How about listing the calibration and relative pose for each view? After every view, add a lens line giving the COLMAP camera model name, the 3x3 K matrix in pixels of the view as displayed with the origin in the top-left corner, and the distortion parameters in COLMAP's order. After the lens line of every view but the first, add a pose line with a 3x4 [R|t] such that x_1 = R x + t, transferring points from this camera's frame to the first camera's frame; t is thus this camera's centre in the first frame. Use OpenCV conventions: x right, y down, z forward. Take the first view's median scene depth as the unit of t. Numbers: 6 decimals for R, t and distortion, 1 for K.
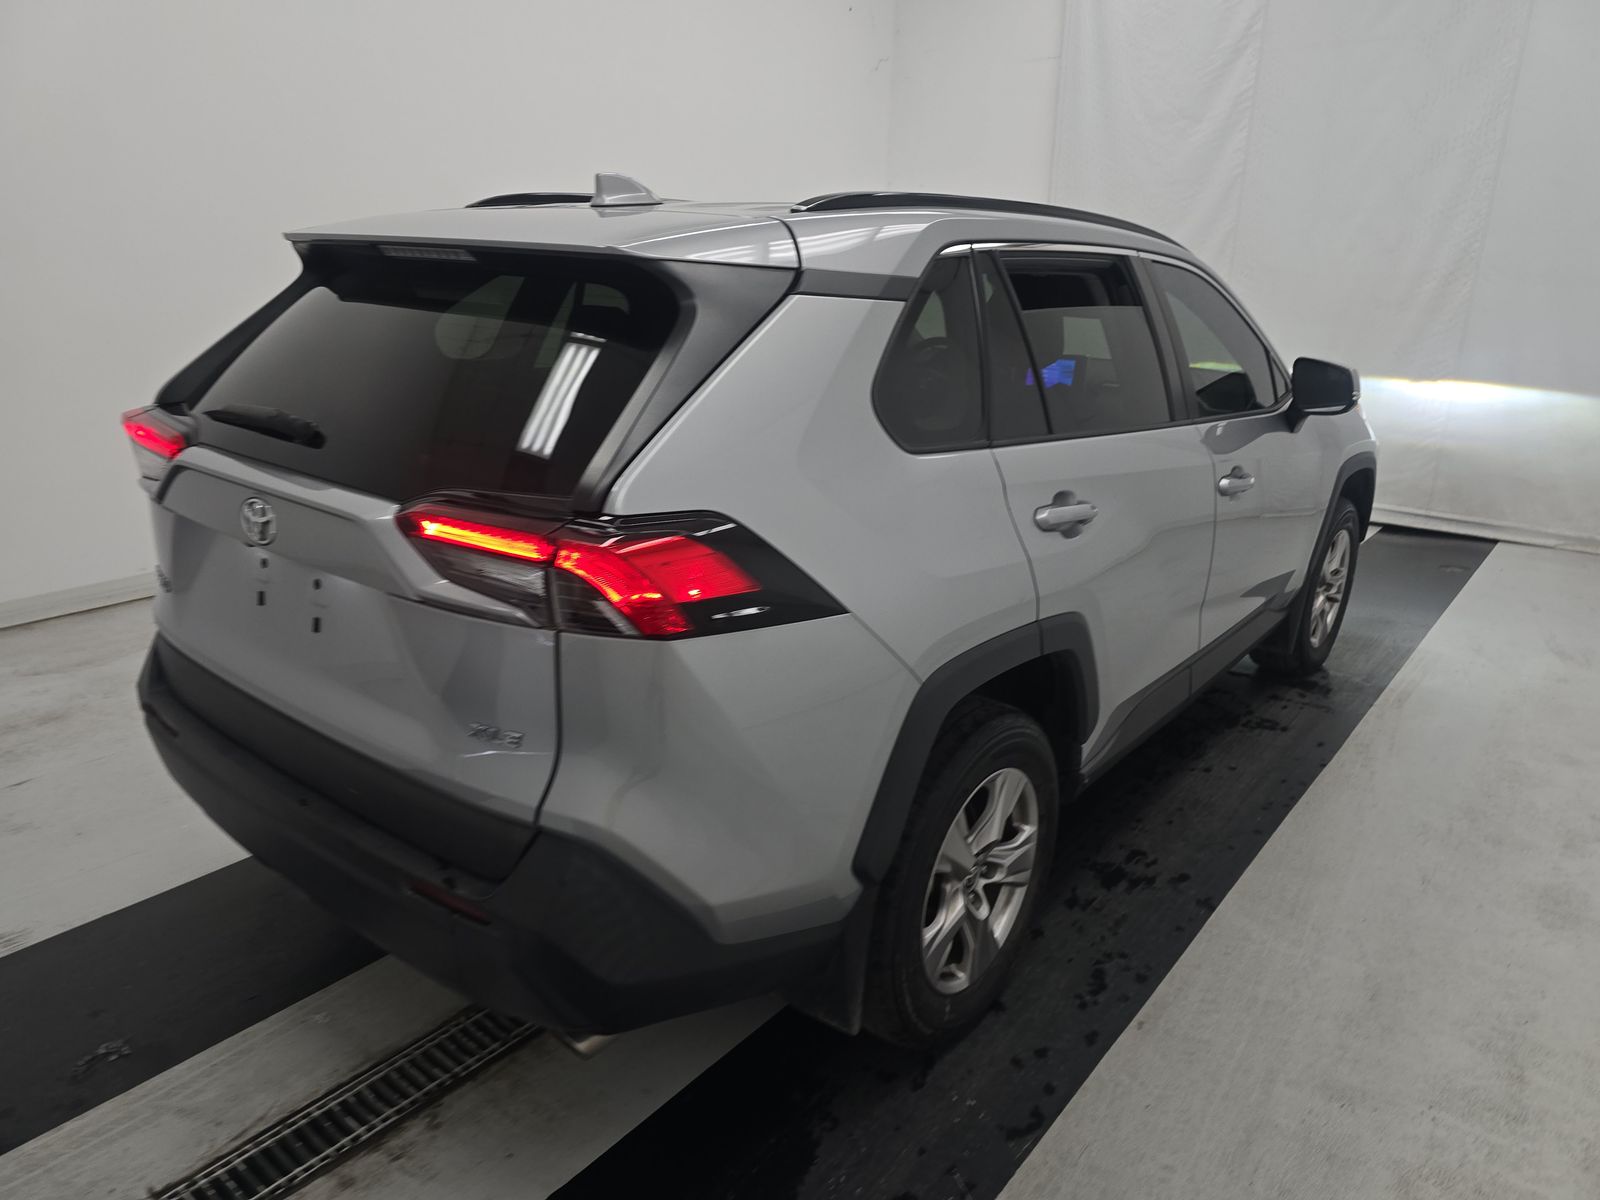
lens RADIAL K [[1080.4, 0, 766.9], [0, 1080.4, 592.7], [0, 0, 1]] dist [0.012016, 0.001714]
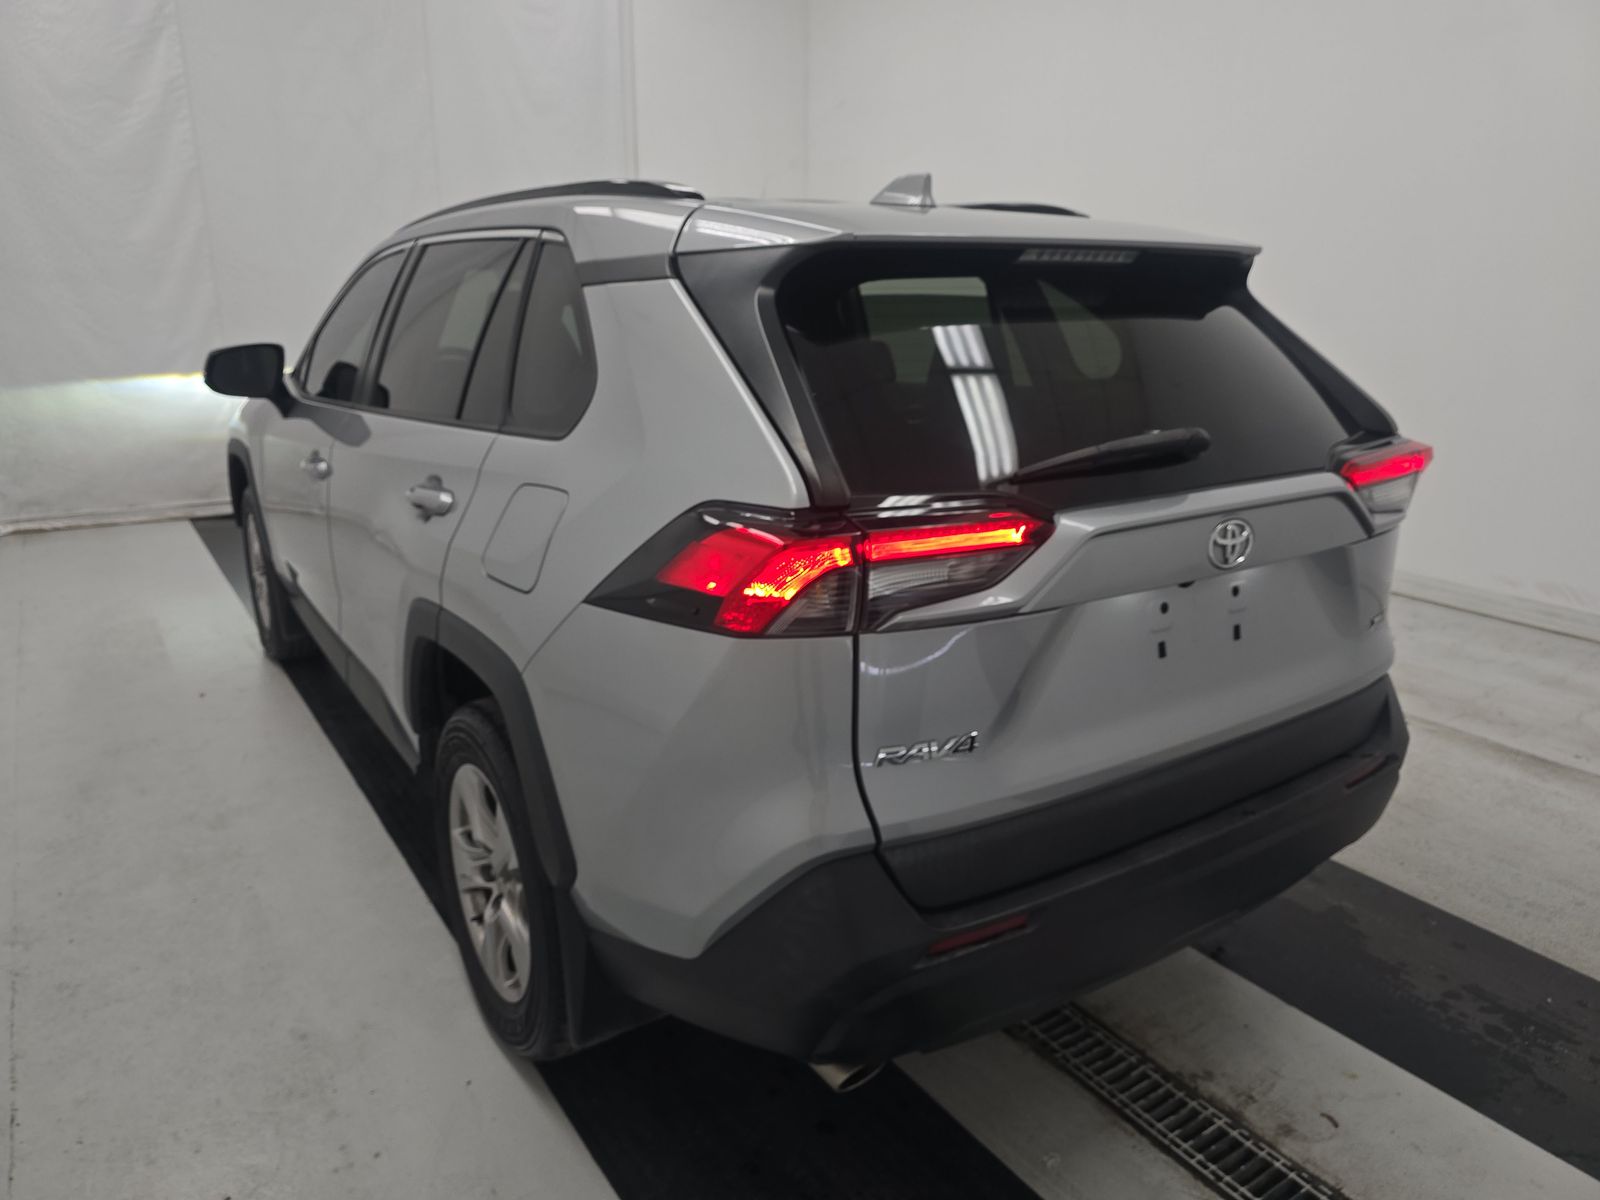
lens RADIAL K [[1113.4, 0, 800.0], [0, 1113.4, 600.0], [0, 0, 1]] dist [-0.005630, -0.000571]
pose [[0.294441, -0.290683, 0.910389, -1.083348], [0.289358, 0.935020, 0.204963, -0.240292], [-0.910811, 0.203079, 0.359419, 0.742328]]
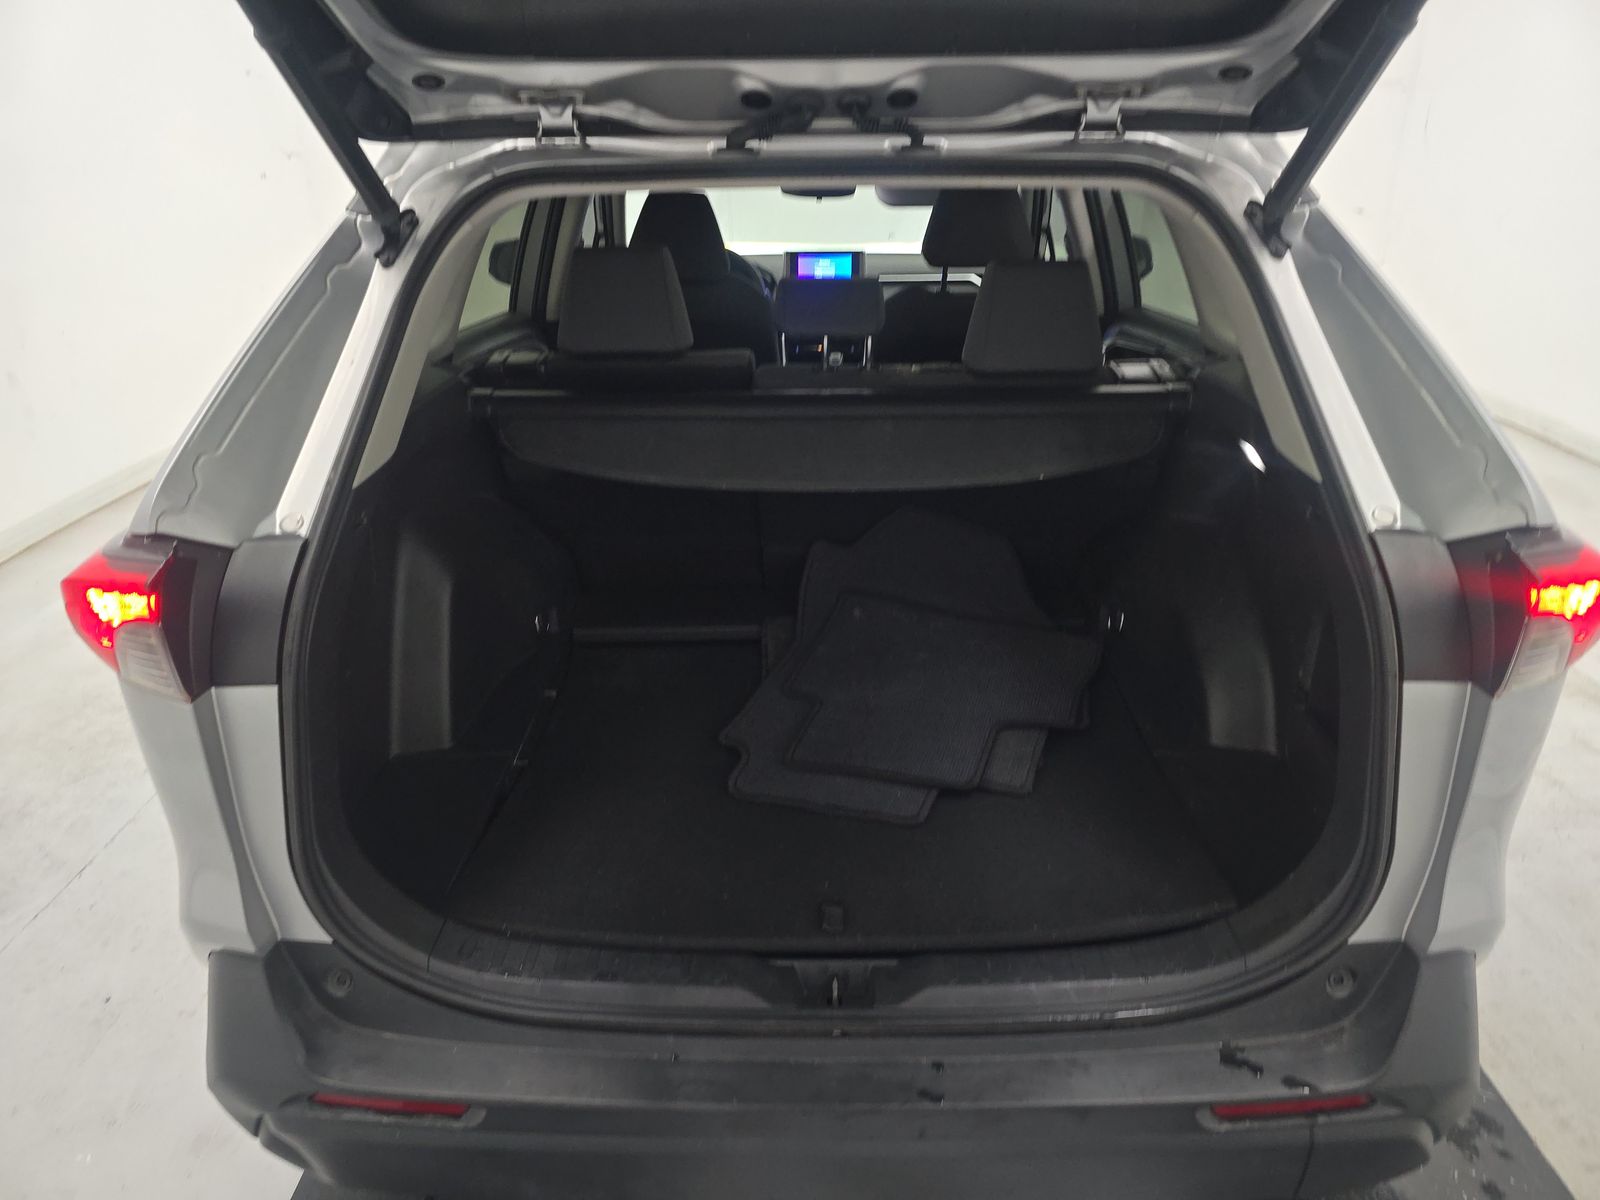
lens RADIAL K [[1110.5, 0, 800.0], [0, 1110.5, 600.0], [0, 0, 1]] dist [0.004866, -0.024453]
pose [[0.777763, -0.276284, 0.564581, -0.586342], [0.221085, 0.961067, 0.165743, -0.156905], [-0.588393, -0.004088, 0.808565, 0.406733]]
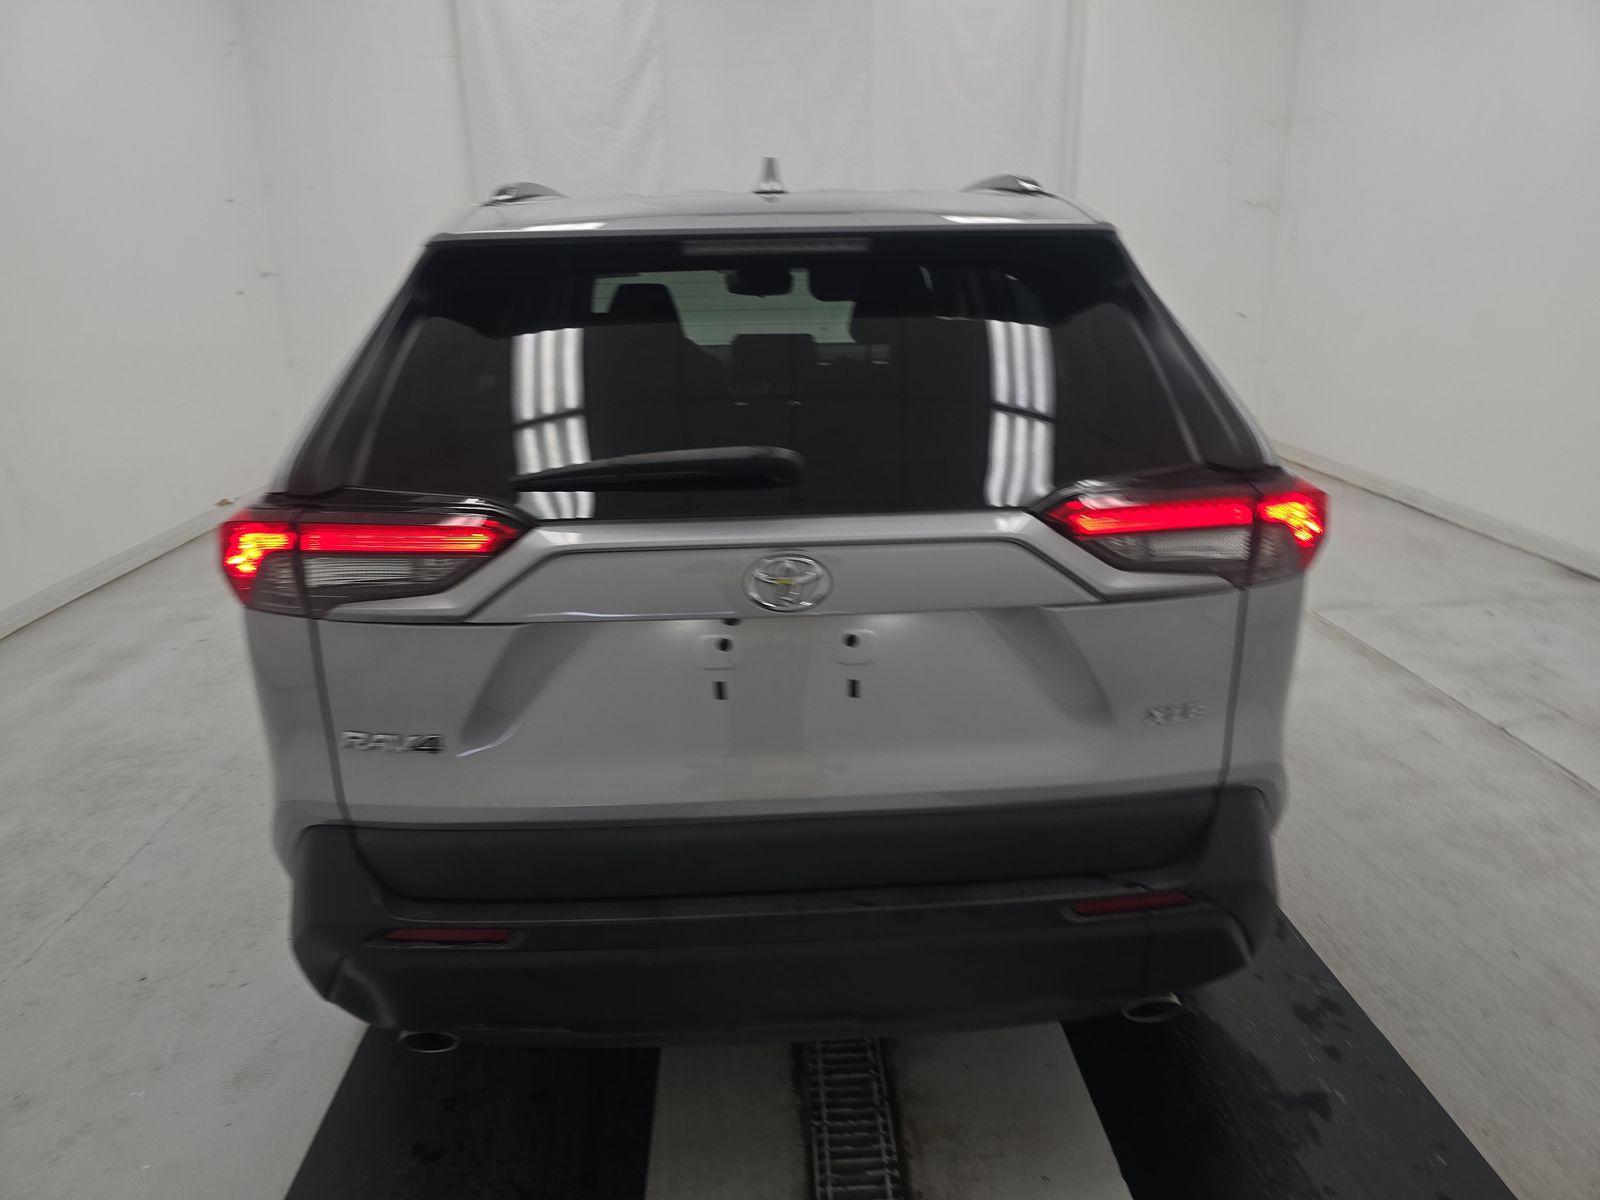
lens RADIAL K [[1081.5, 0, 800.0], [0, 1081.5, 600.0], [0, 0, 1]] dist [0.073504, -0.107899]
pose [[0.743739, -0.235009, 0.625798, -0.716007], [0.236940, 0.968062, 0.081946, -0.086819], [-0.625069, 0.087330, 0.775669, 0.274743]]
